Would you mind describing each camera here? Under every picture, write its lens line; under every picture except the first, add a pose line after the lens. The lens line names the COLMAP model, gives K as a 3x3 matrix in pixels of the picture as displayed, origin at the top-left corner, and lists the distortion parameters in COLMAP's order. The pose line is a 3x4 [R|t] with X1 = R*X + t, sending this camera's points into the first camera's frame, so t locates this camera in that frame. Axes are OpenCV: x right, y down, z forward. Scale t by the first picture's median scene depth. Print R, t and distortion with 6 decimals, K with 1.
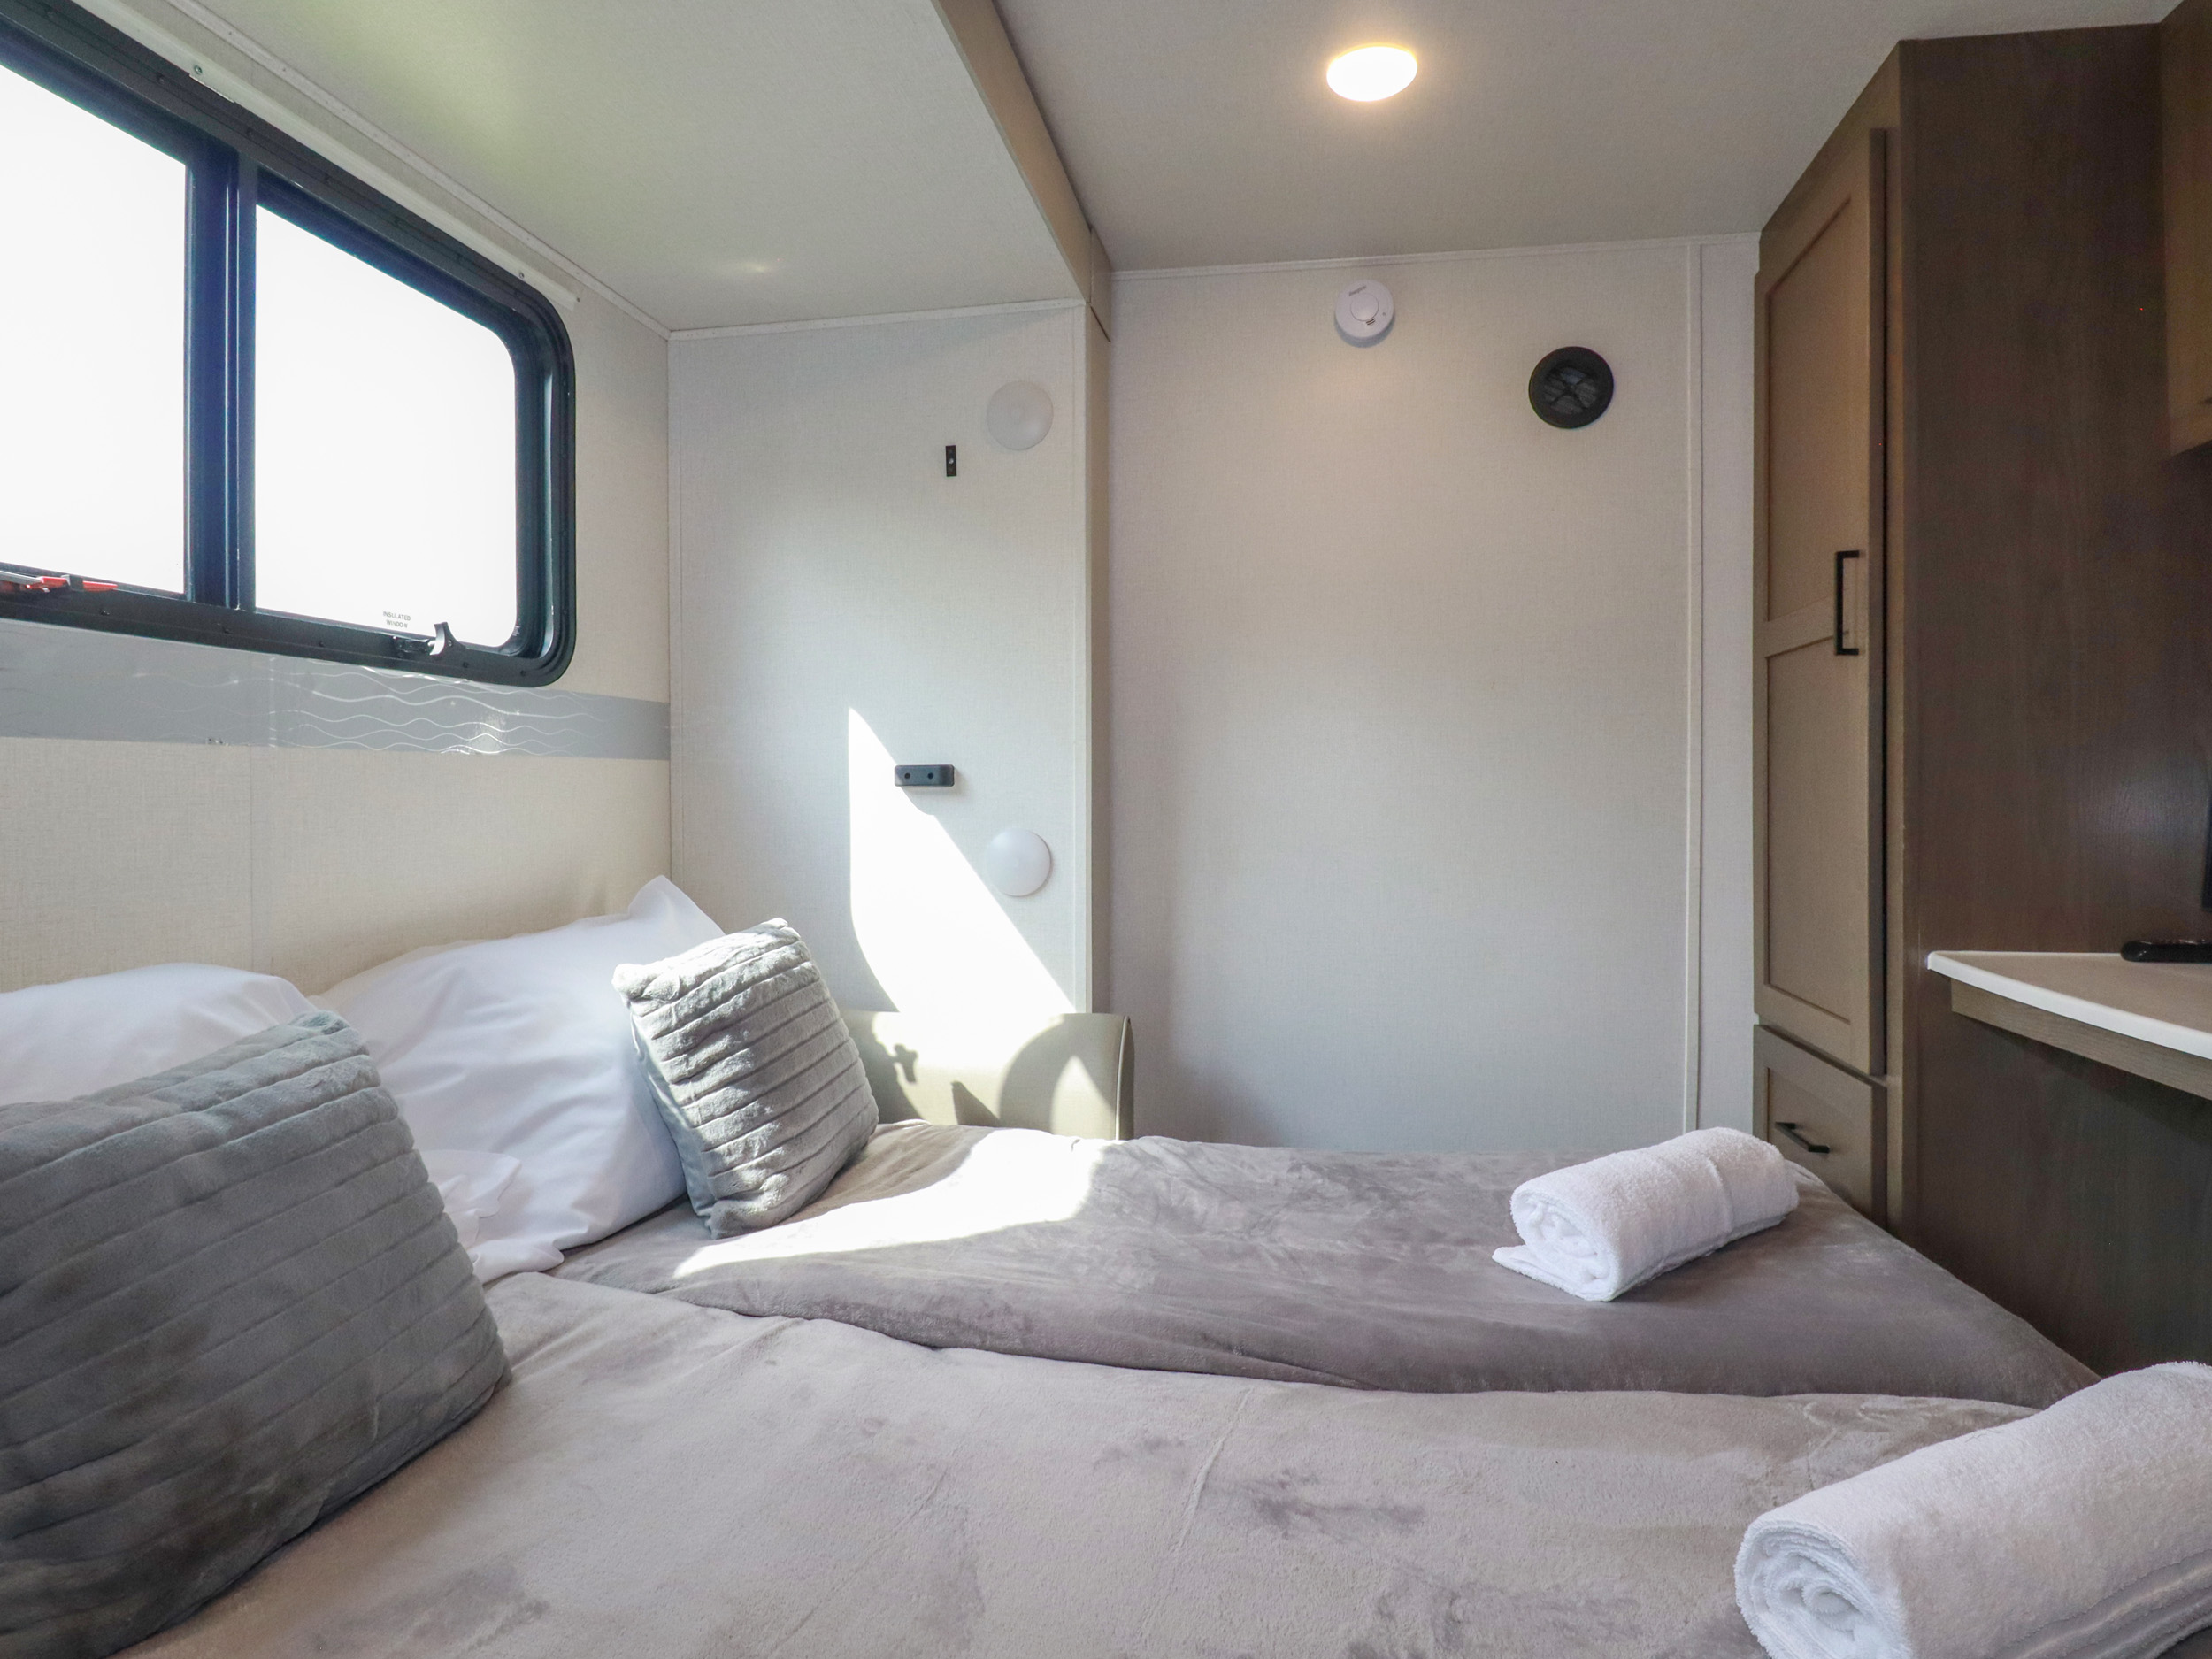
lens RADIAL K [[1165.3, 0, 1105.3], [0, 1165.3, 825.8], [0, 0, 1]] dist [0.005083, -0.016663]
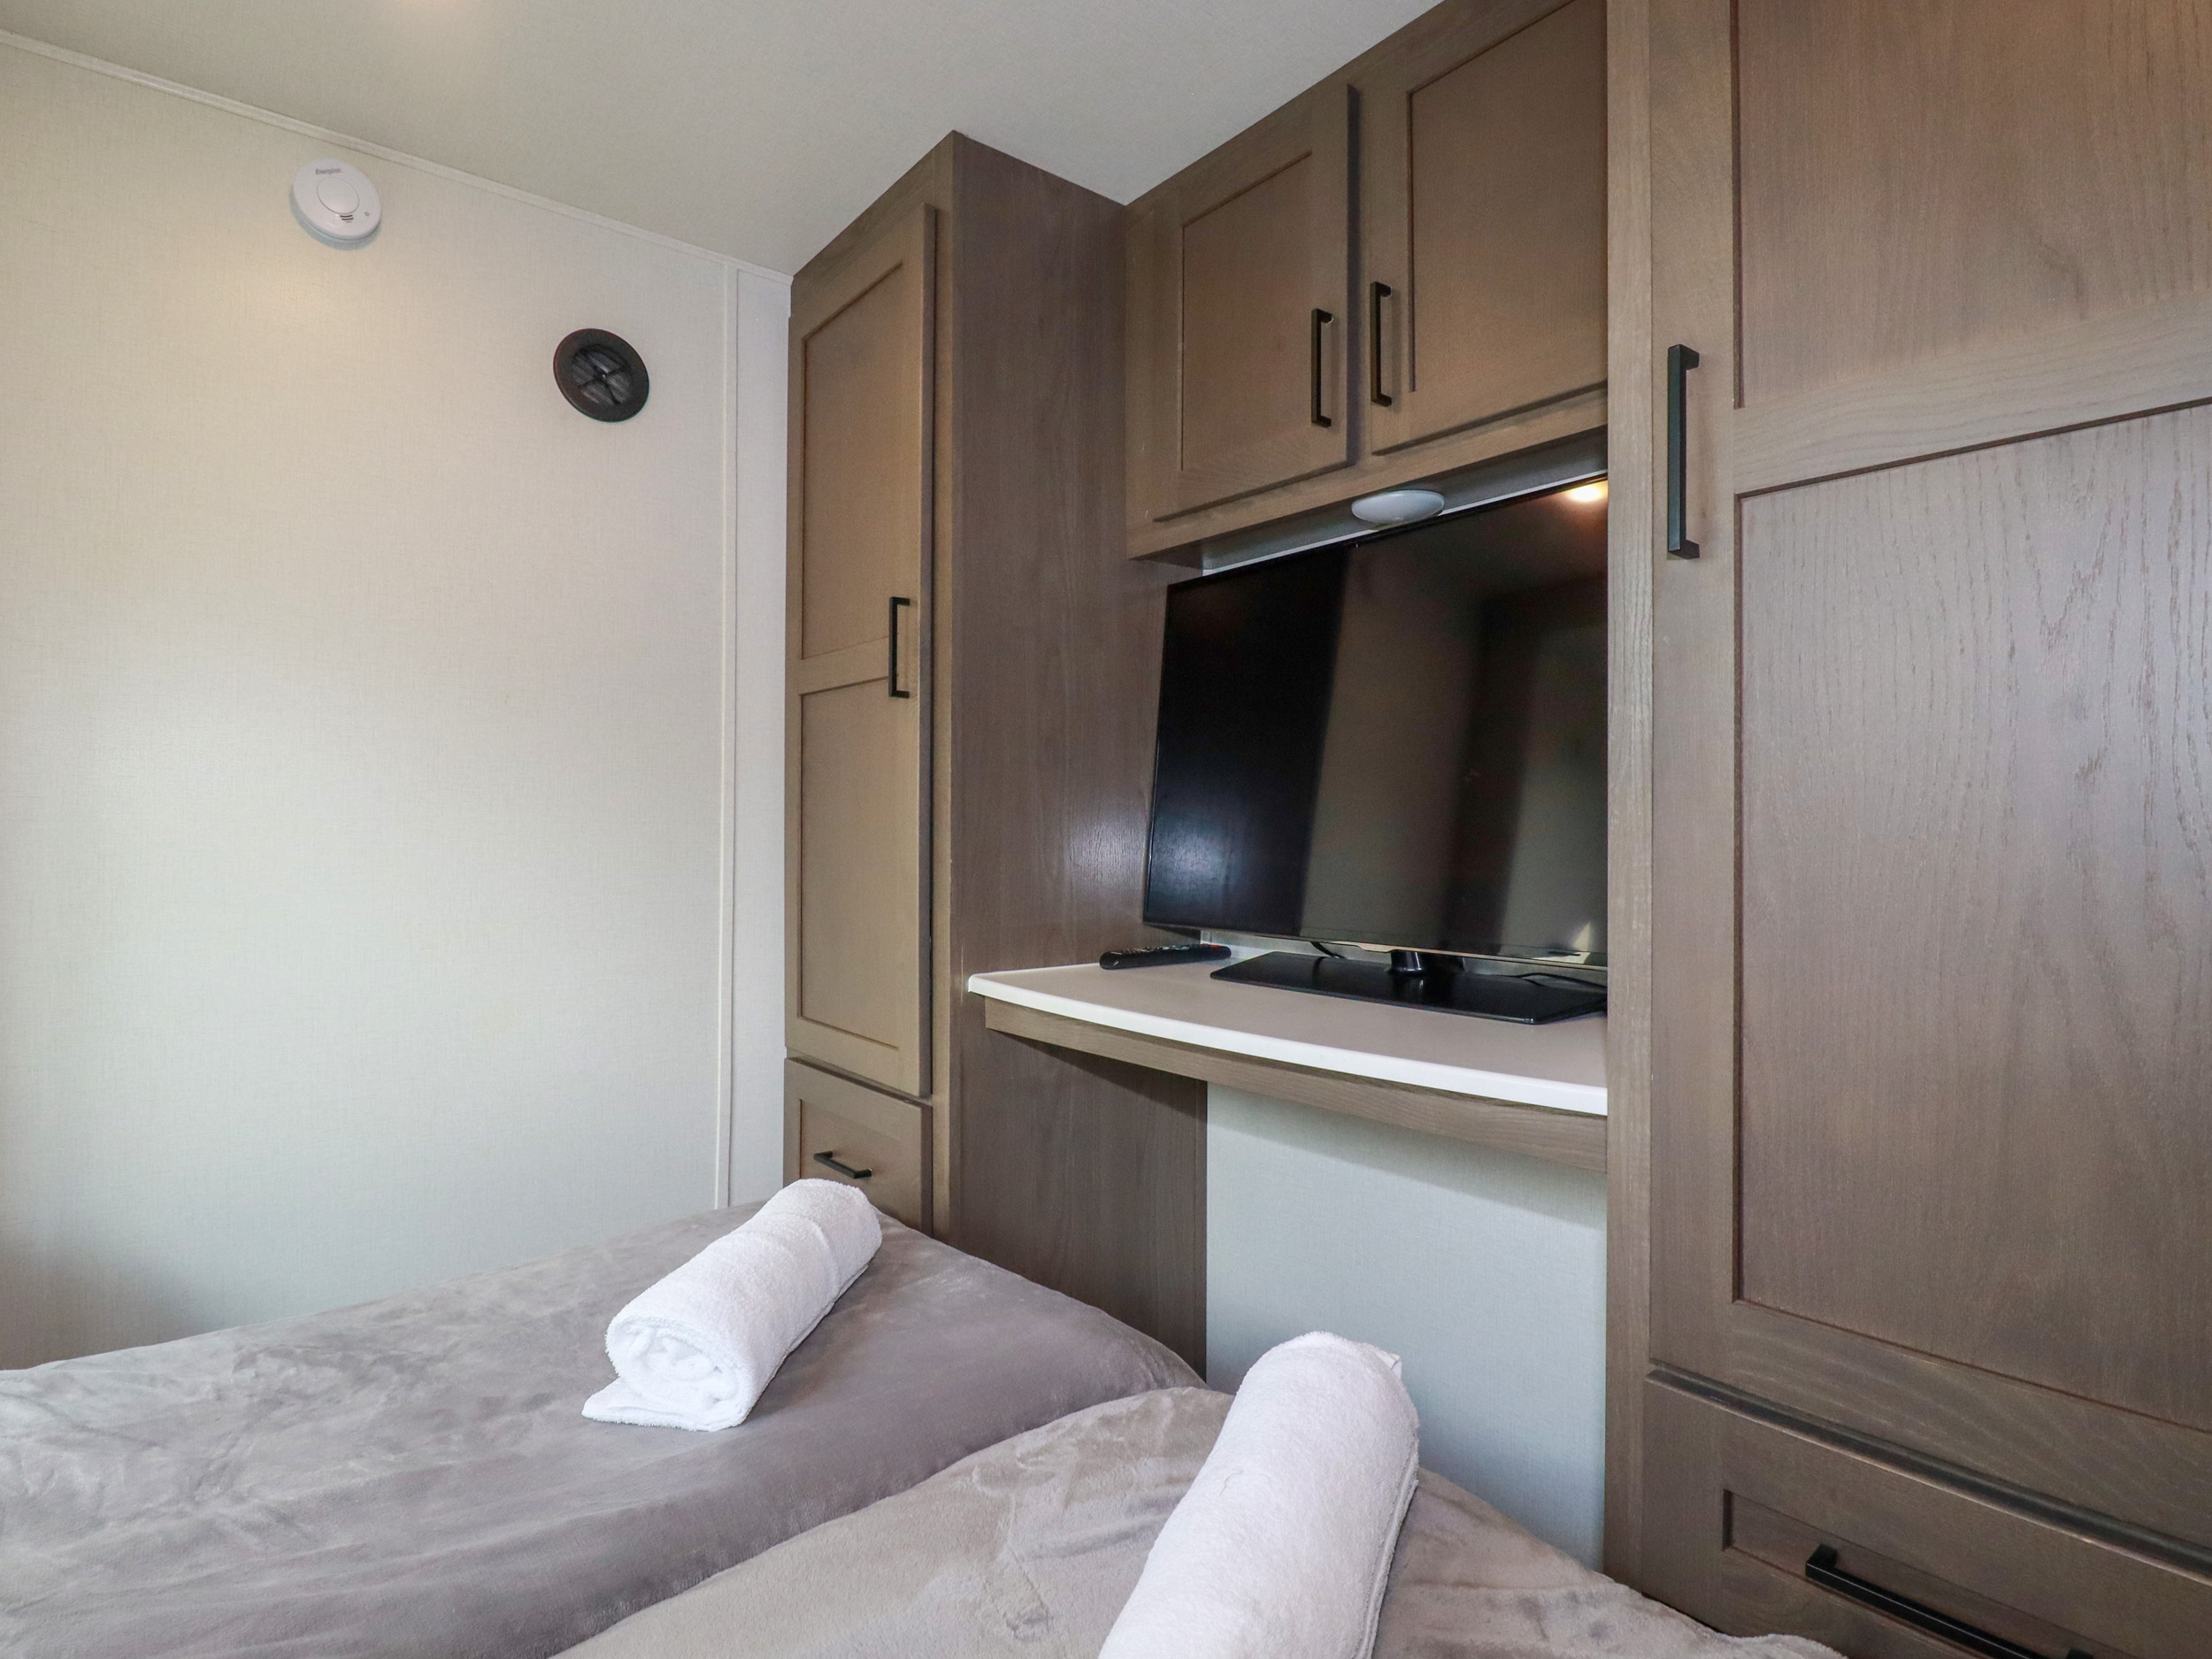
lens RADIAL K [[1165.3, 0, 1105.3], [0, 1165.3, 825.8], [0, 0, 1]] dist [0.005083, -0.016663]
pose [[0.656015, 0.007754, 0.754708, -0.030362], [0.013192, 0.999677, -0.021738, -0.006042], [-0.754633, 0.024217, 0.655700, 0.179603]]
